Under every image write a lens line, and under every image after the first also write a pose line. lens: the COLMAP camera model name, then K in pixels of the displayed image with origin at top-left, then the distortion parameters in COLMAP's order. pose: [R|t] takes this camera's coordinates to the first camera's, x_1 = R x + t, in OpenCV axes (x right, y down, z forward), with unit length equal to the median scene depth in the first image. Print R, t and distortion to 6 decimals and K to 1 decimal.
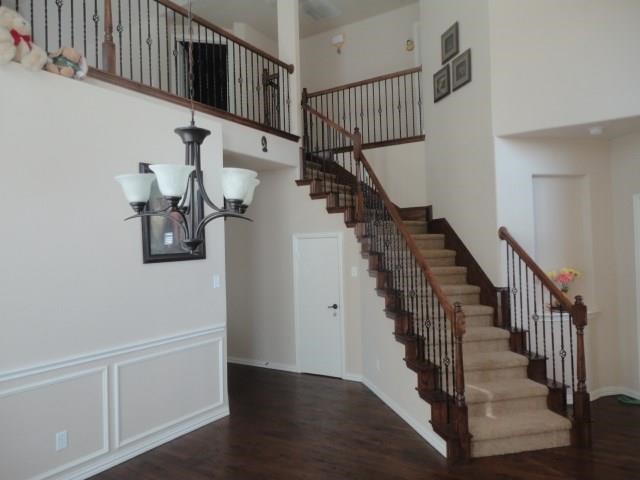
lens RADIAL K [[467.5, 0, 320.0], [0, 467.5, 240.0], [0, 0, 1]] dist [-0.001052, 0.002605]
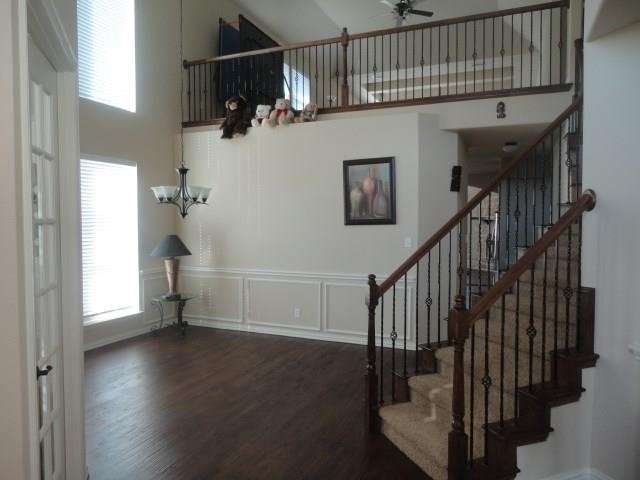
lens RADIAL K [[467.5, 0, 320.0], [0, 467.5, 240.0], [0, 0, 1]] dist [-0.001052, 0.002605]
pose [[0.168921, 0.068814, -0.983224, 1.152930], [0.016172, 0.997232, 0.072573, -0.015167], [0.985497, -0.028160, 0.167340, 0.654305]]
